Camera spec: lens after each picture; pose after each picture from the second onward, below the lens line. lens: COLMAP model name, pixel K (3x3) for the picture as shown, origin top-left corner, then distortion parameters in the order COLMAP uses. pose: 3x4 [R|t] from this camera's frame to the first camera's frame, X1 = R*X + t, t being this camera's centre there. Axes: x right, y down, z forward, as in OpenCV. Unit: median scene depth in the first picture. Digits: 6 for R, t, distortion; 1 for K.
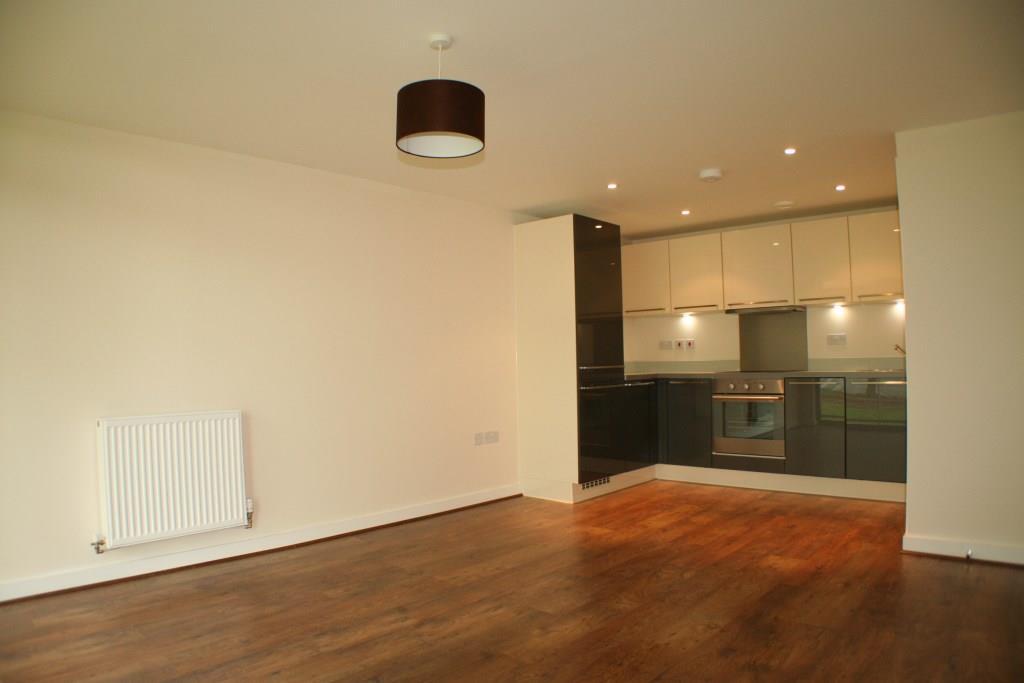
lens RADIAL K [[657.7, 0, 512.0], [0, 657.7, 341.5], [0, 0, 1]] dist [-0.179581, 0.000997]
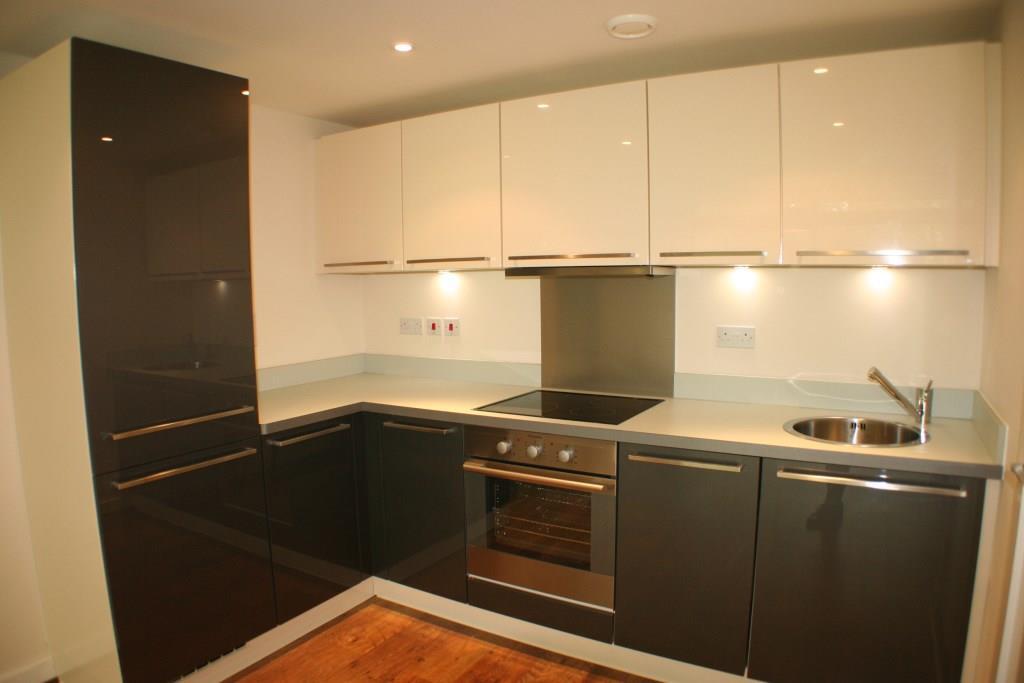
lens RADIAL K [[657.7, 0, 512.0], [0, 657.7, 341.5], [0, 0, 1]] dist [-0.179581, 0.000997]
pose [[0.980016, -0.017304, 0.198165, 0.250239], [-0.007176, 0.992485, 0.122152, -0.056876], [-0.198790, -0.121133, 0.972527, 0.546940]]
